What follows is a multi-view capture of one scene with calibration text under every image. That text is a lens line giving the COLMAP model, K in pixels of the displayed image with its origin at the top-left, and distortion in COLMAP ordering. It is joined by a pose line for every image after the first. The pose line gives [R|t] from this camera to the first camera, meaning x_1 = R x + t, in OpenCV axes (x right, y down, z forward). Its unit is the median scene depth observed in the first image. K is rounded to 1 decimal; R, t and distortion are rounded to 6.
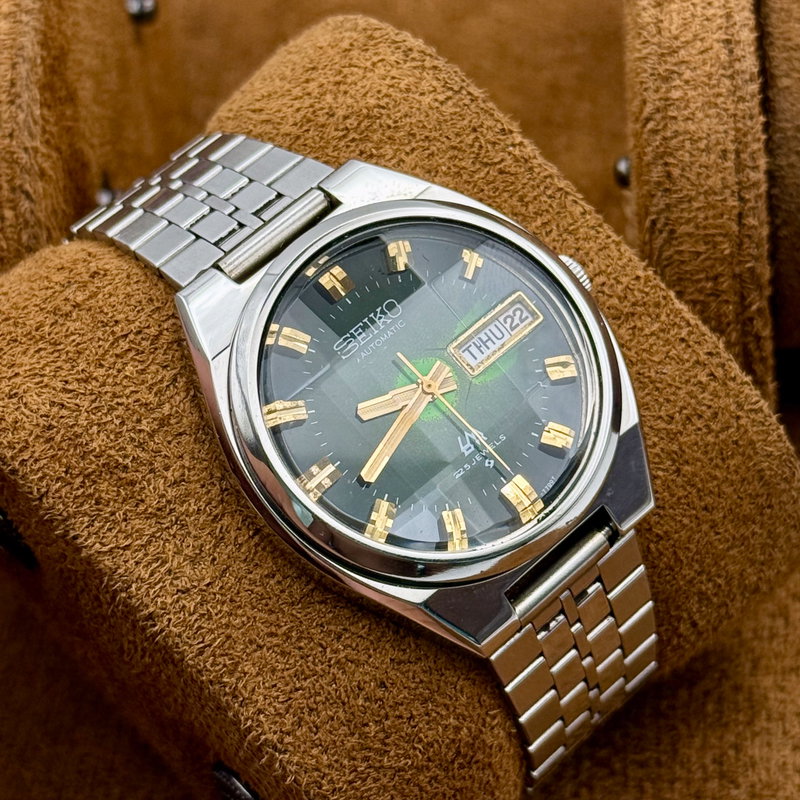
lens RADIAL K [[2443.1, 0, 379.3], [0, 2443.1, 400.0], [0, 0, 1]] dist [0.465784, 0.000000]
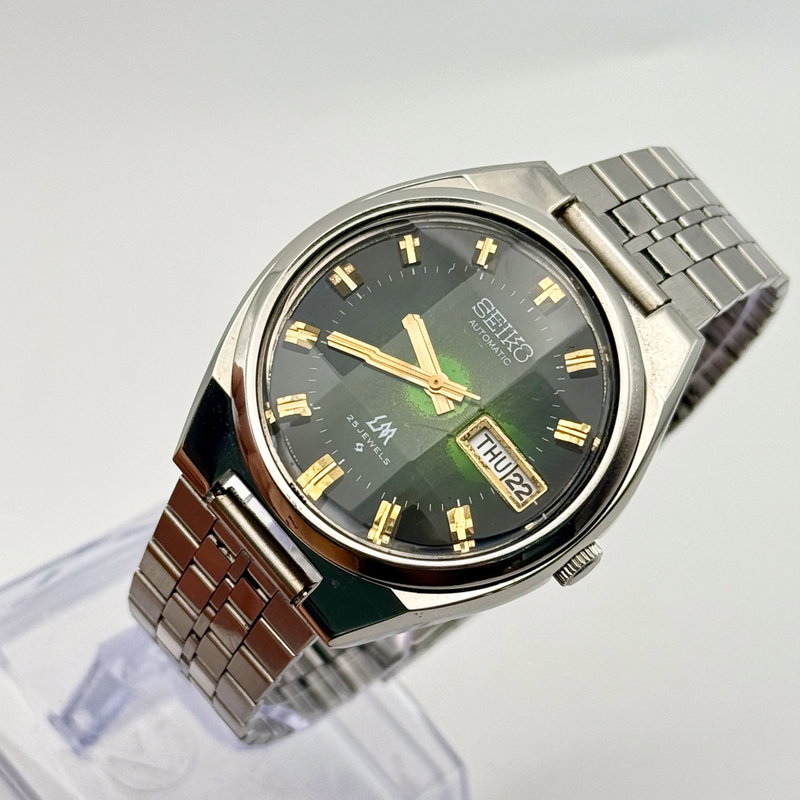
lens RADIAL K [[2443.1, 0, 398.3], [0, 2443.1, 396.7], [0, 0, 1]] dist [0.465784, 0.000000]
pose [[-0.040705, 0.912998, -0.405929, 0.407812], [-0.956417, 0.081967, 0.280263, -0.255022], [0.289152, 0.399645, 0.869870, 0.152427]]
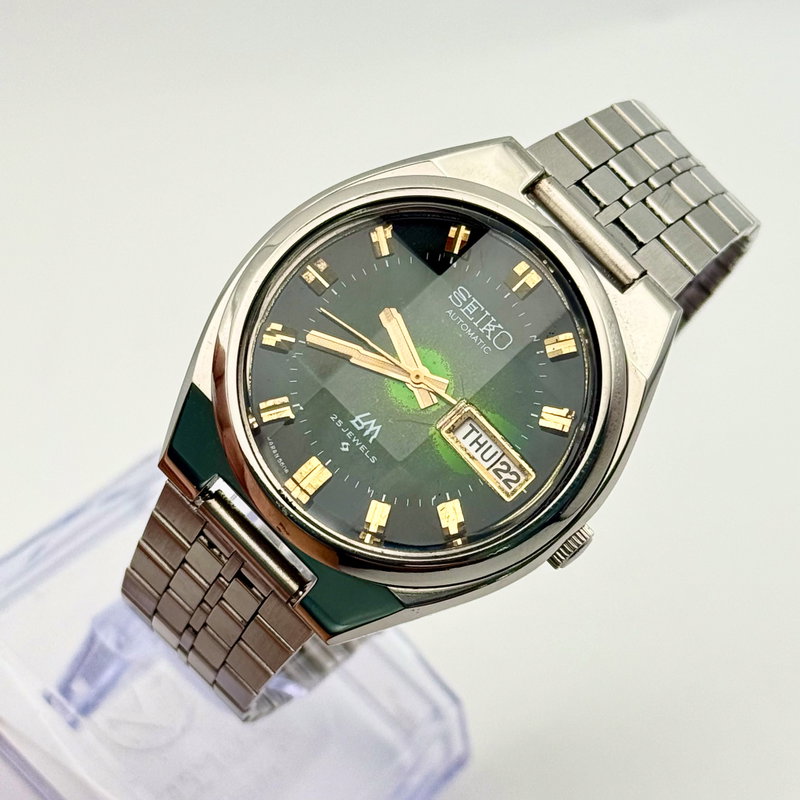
lens RADIAL K [[2443.1, 0, 399.8], [0, 2443.1, 406.6], [0, 0, 1]] dist [0.465784, 0.000000]
pose [[0.027049, 0.946647, -0.321135, 0.331954], [-0.955242, 0.119148, 0.270769, -0.251621], [0.294586, 0.299437, 0.907500, 0.123477]]
